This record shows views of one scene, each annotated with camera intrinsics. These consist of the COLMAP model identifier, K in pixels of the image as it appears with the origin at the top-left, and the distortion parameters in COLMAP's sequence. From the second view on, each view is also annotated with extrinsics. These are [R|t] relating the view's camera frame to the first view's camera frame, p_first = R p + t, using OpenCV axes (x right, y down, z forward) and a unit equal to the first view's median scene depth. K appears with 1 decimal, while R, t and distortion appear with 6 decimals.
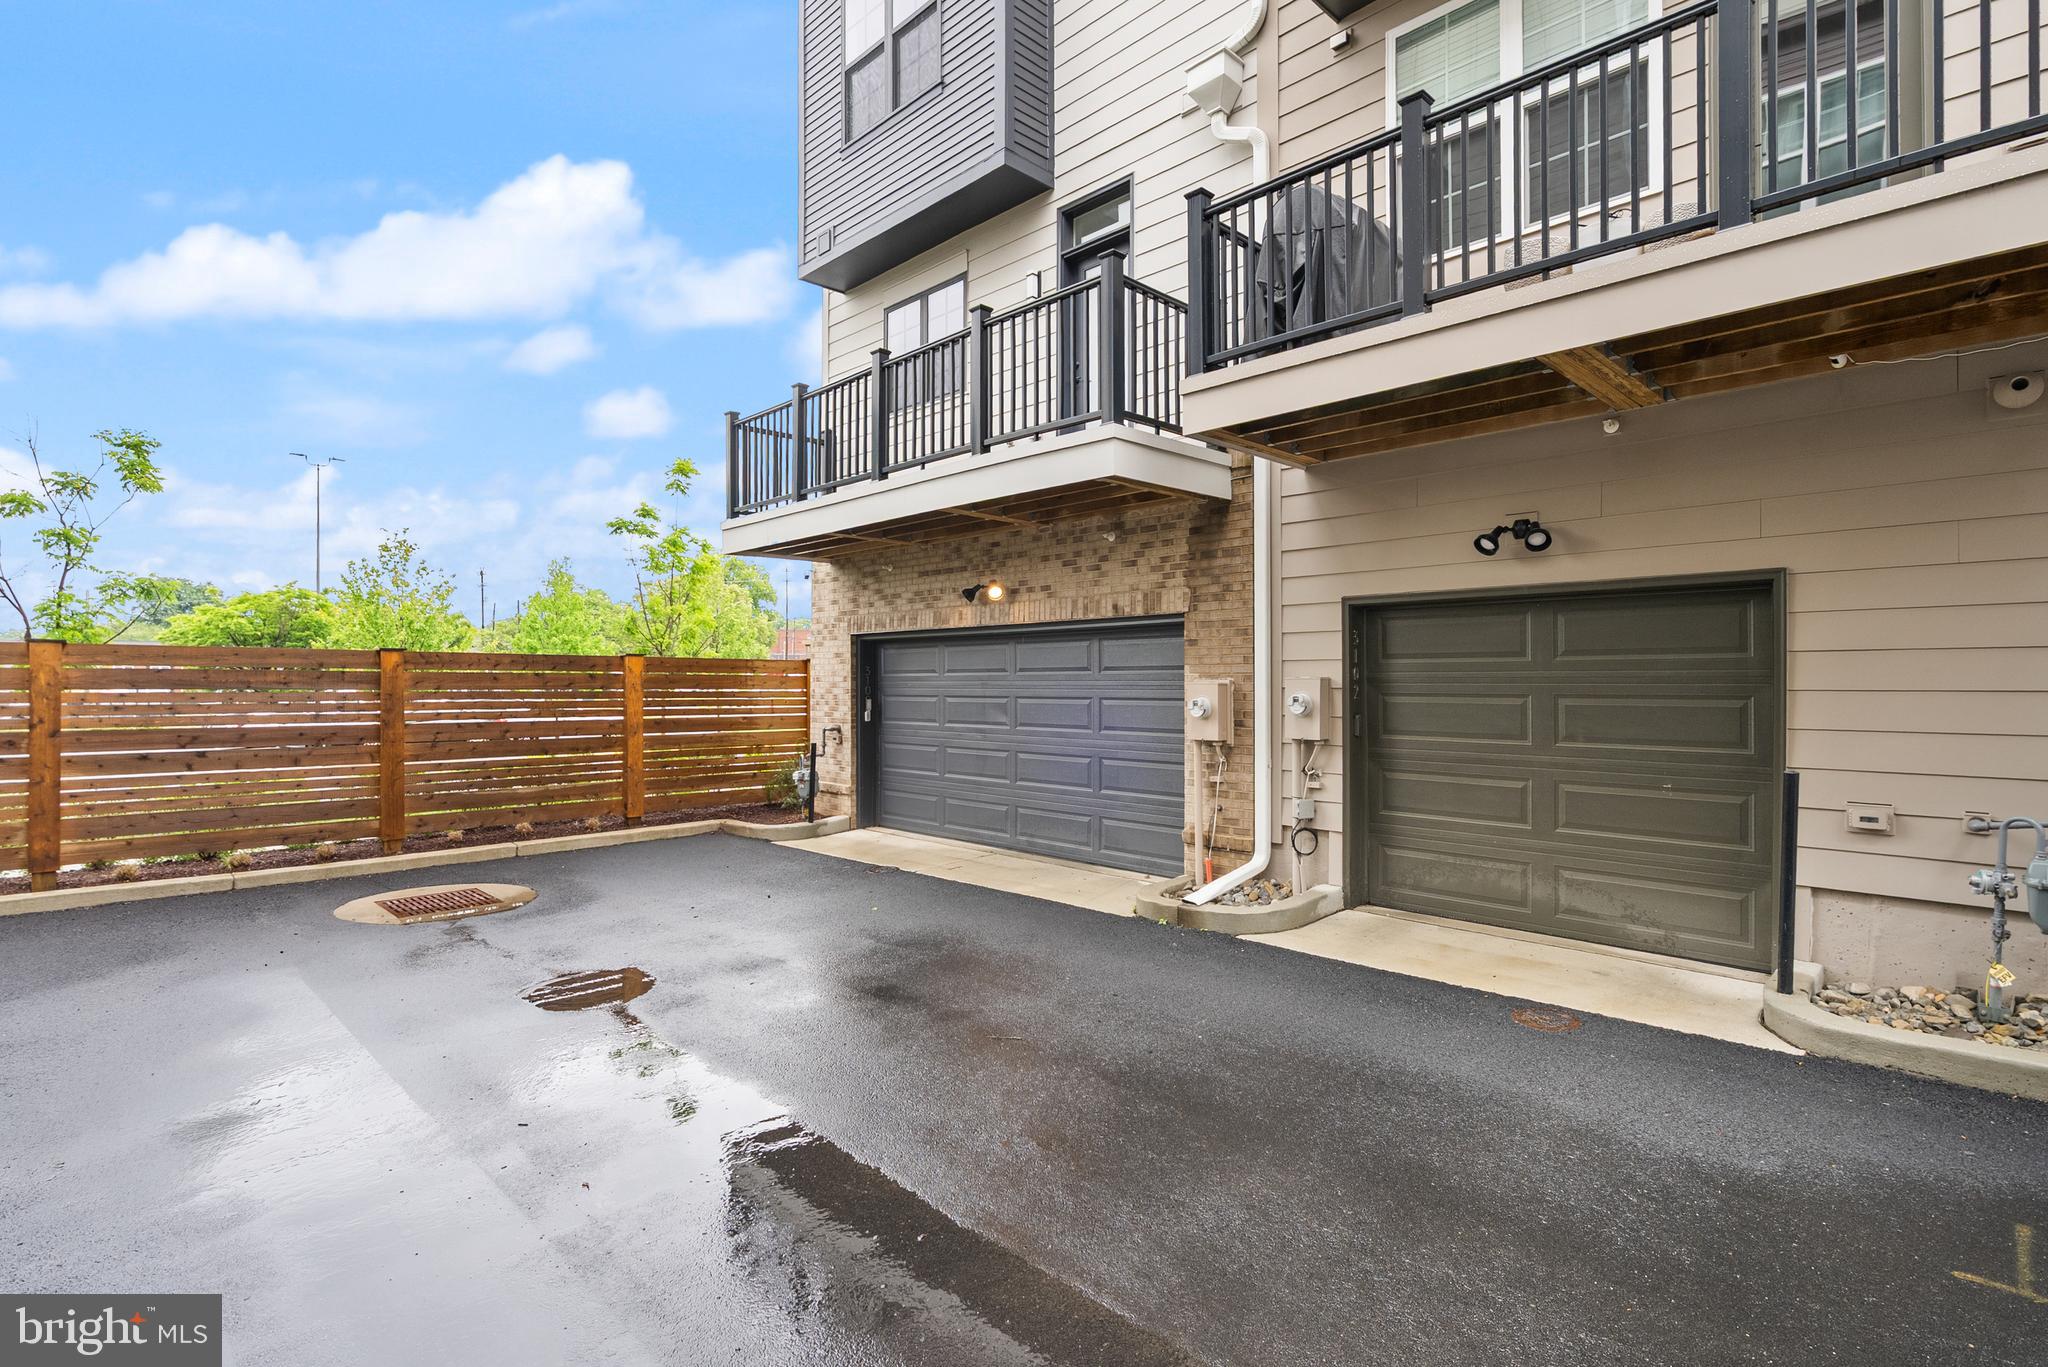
lens RADIAL K [[986.8, 0, 1024.0], [0, 986.8, 683.5], [0, 0, 1]] dist [-0.019199, 0.013079]
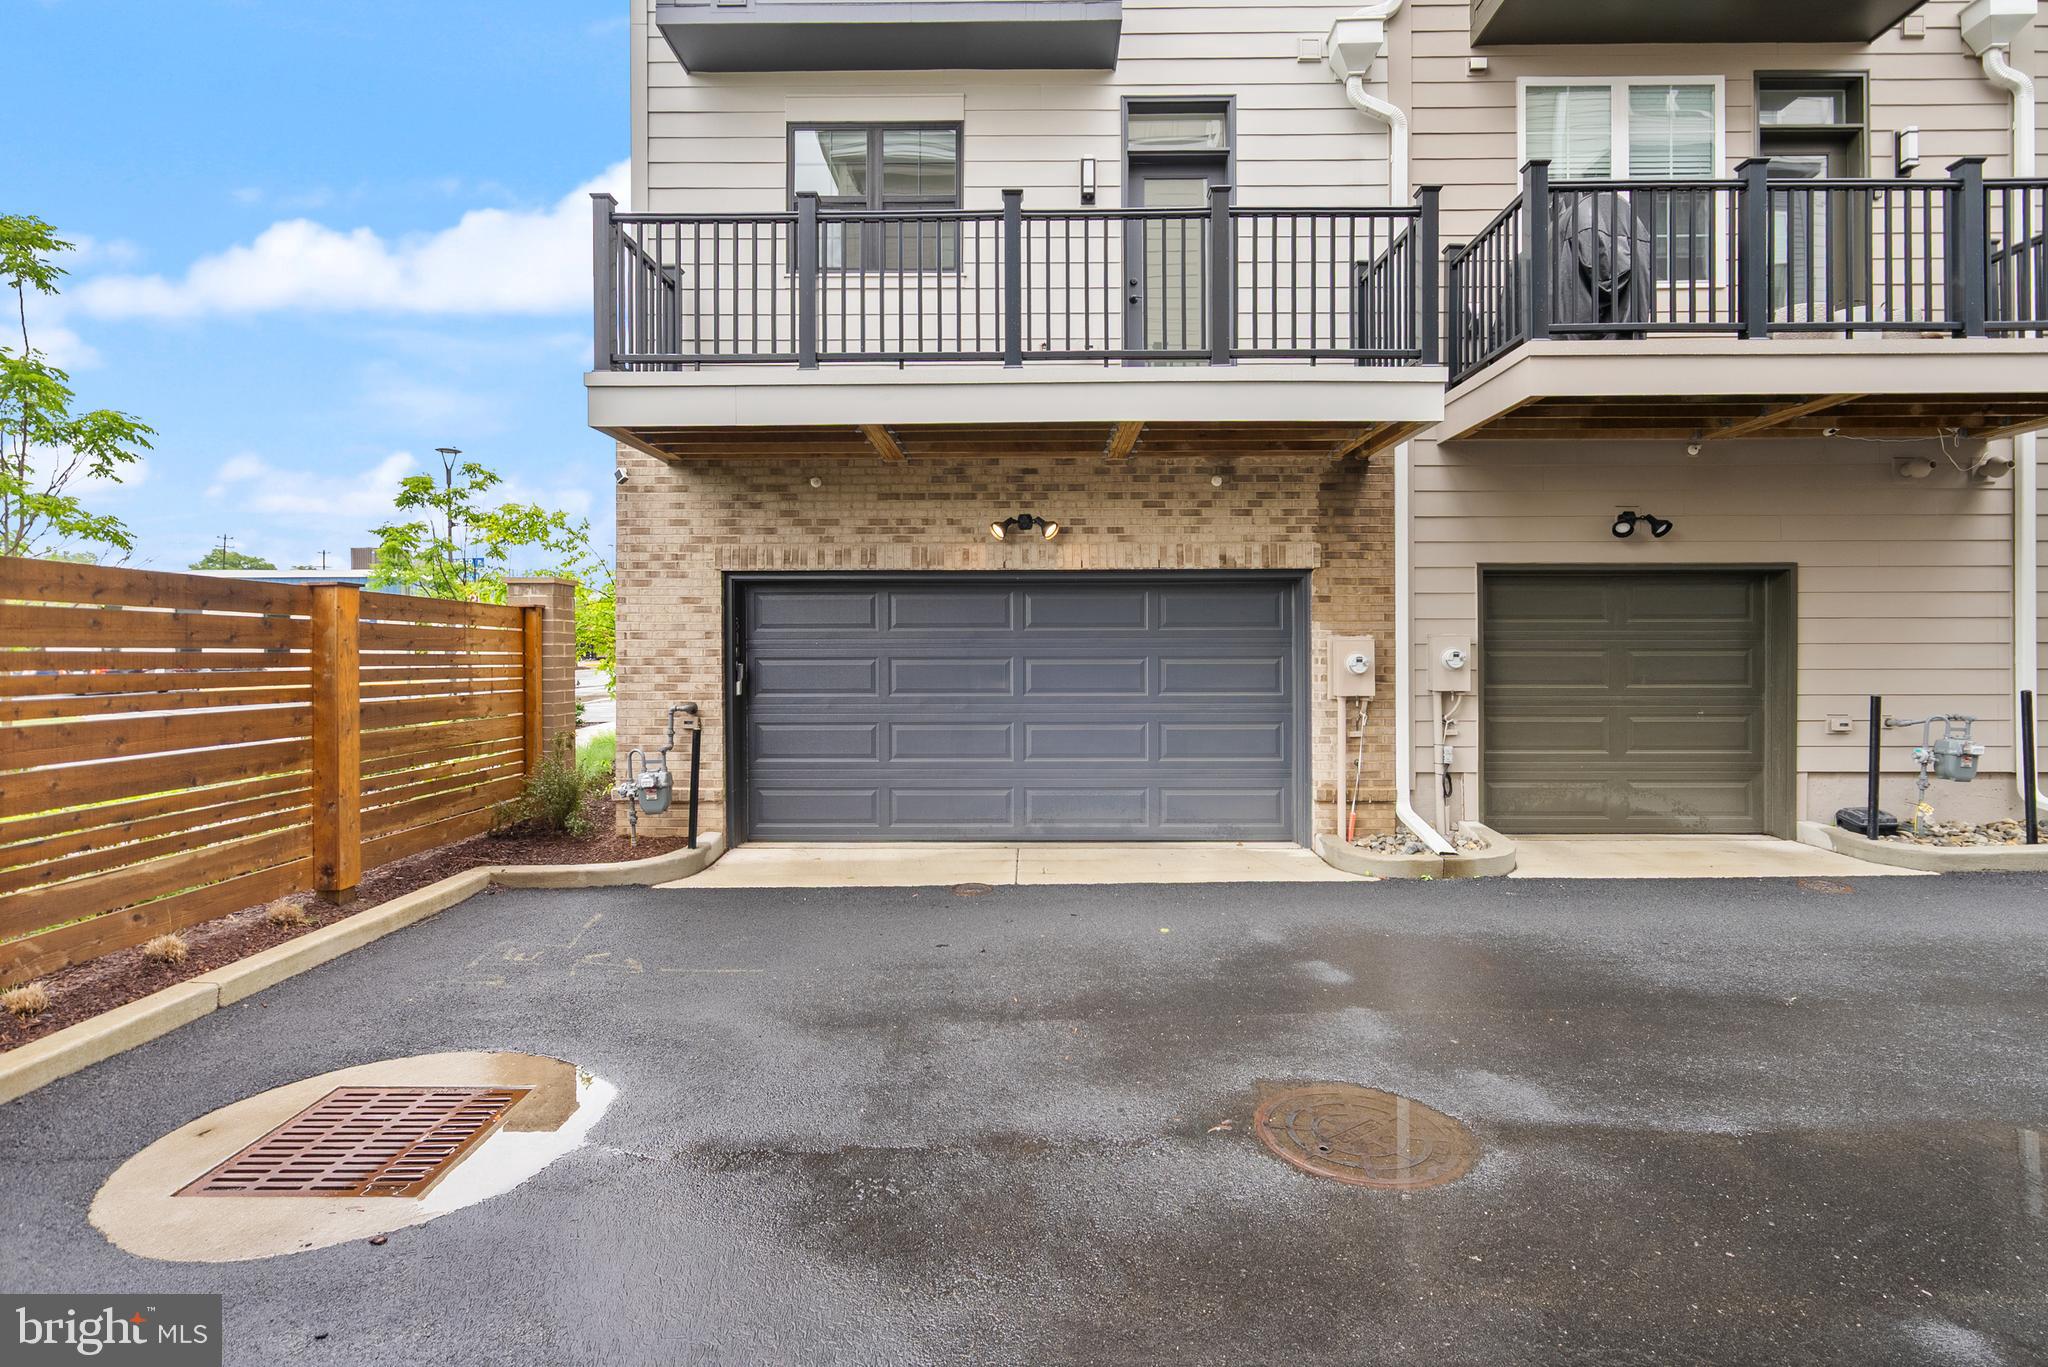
lens RADIAL K [[969.8, 0, 1031.6], [0, 969.8, 654.7], [0, 0, 1]] dist [-0.012762, 0.007033]
pose [[0.702202, -0.003792, 0.711968, -0.731535], [0.002376, 0.999993, 0.002982, 0.011146], [-0.711974, -0.000402, 0.702206, 0.524692]]
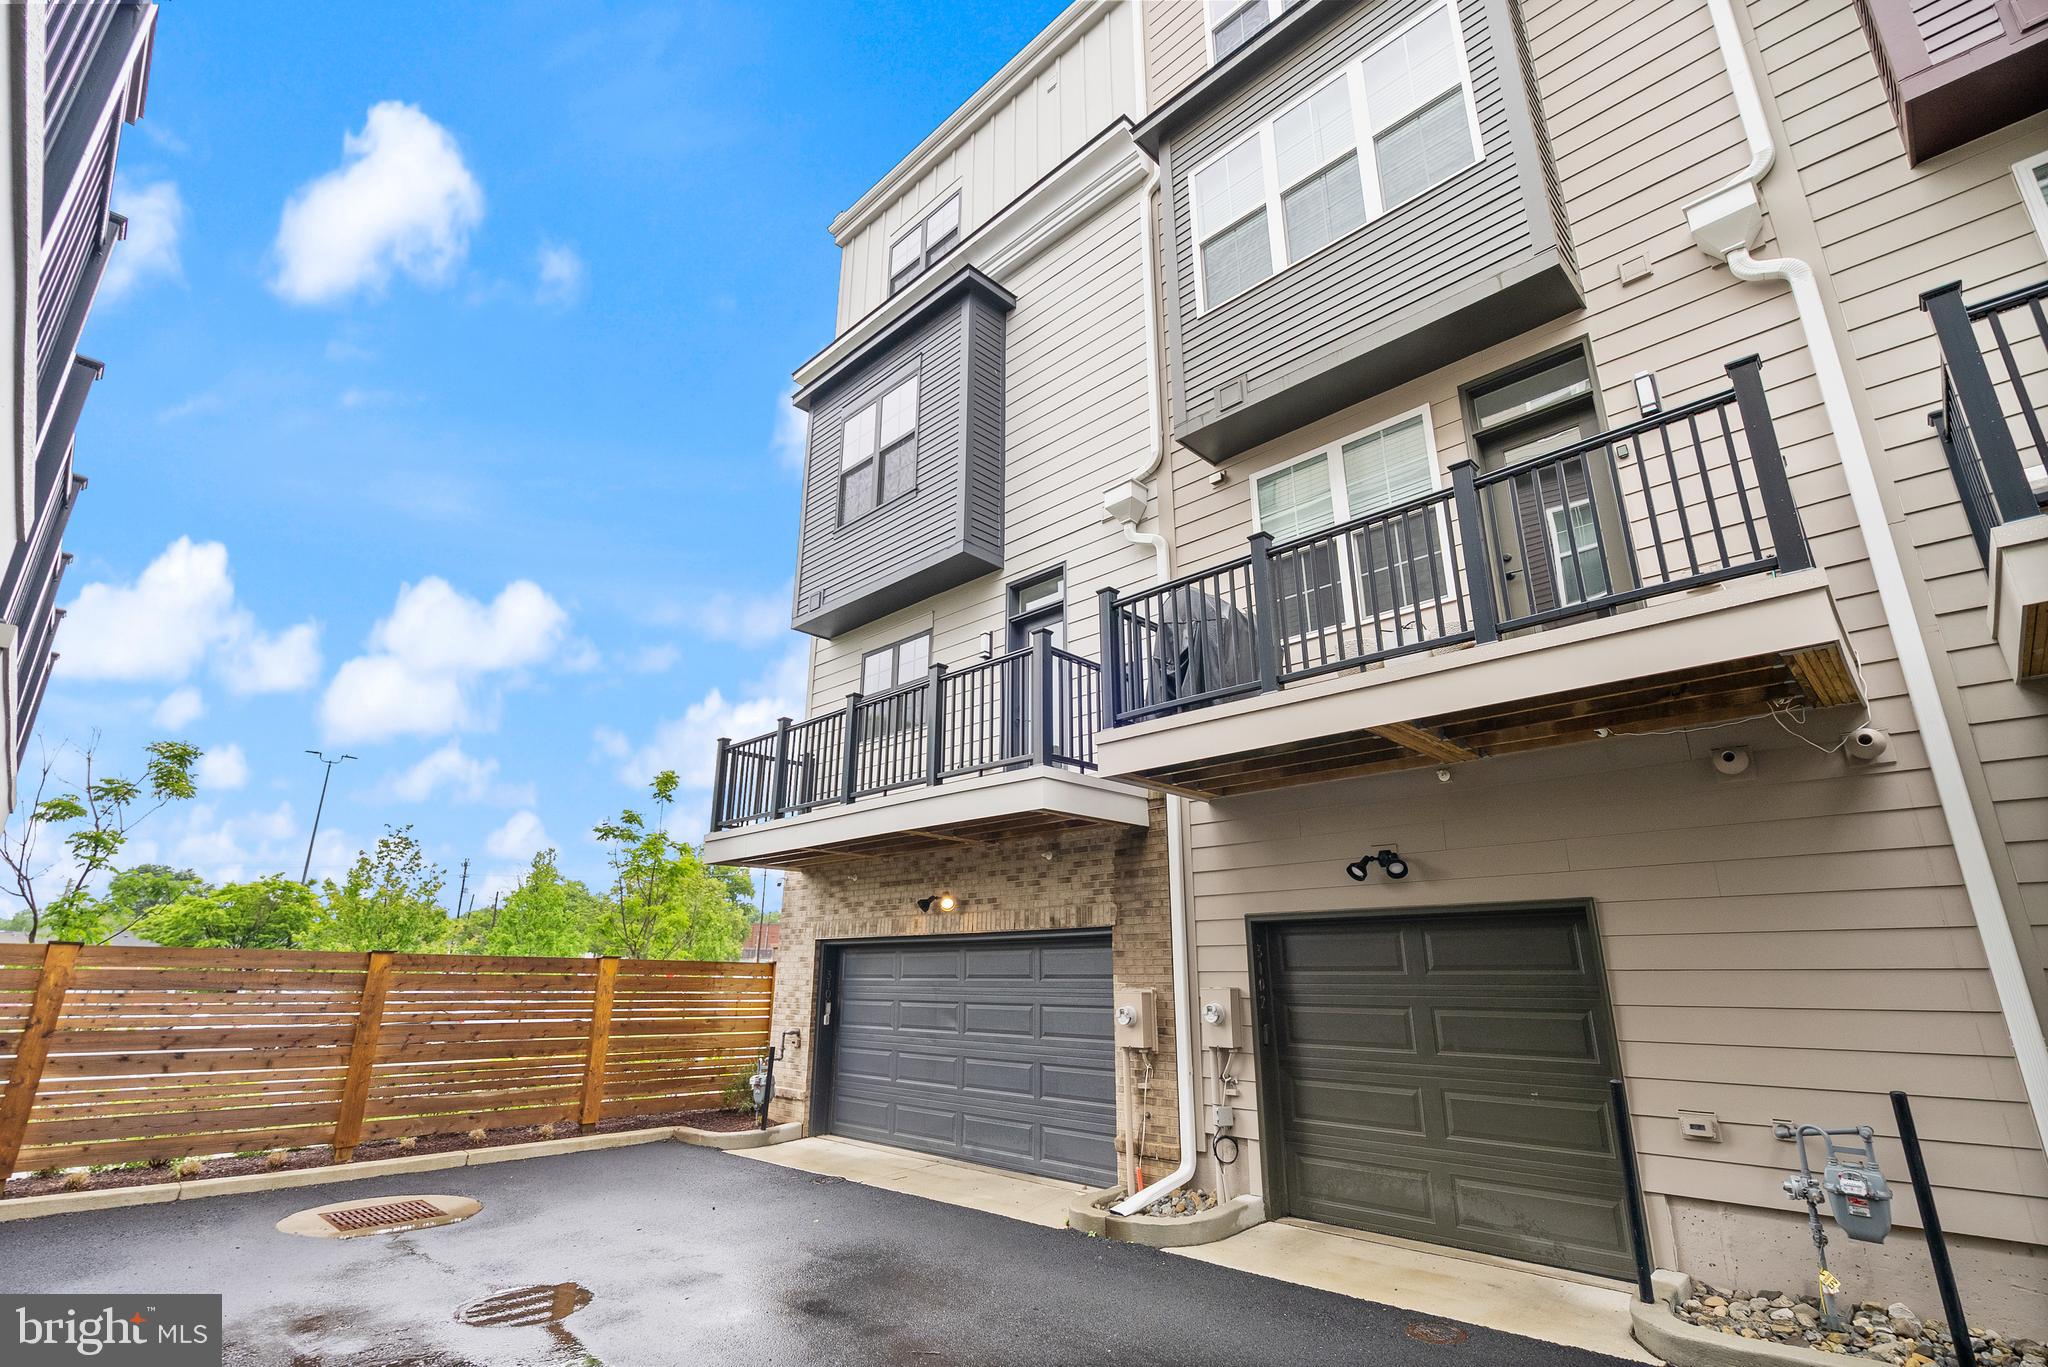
lens RADIAL K [[947.5, 0, 1019.2], [0, 947.5, 685.0], [0, 0, 1]] dist [-0.009893, 0.004401]
pose [[0.999733, 0.012095, 0.019705, 0.032943], [-0.005679, 0.954600, -0.297838, -0.012210], [-0.022413, 0.297646, 0.954413, -0.106950]]
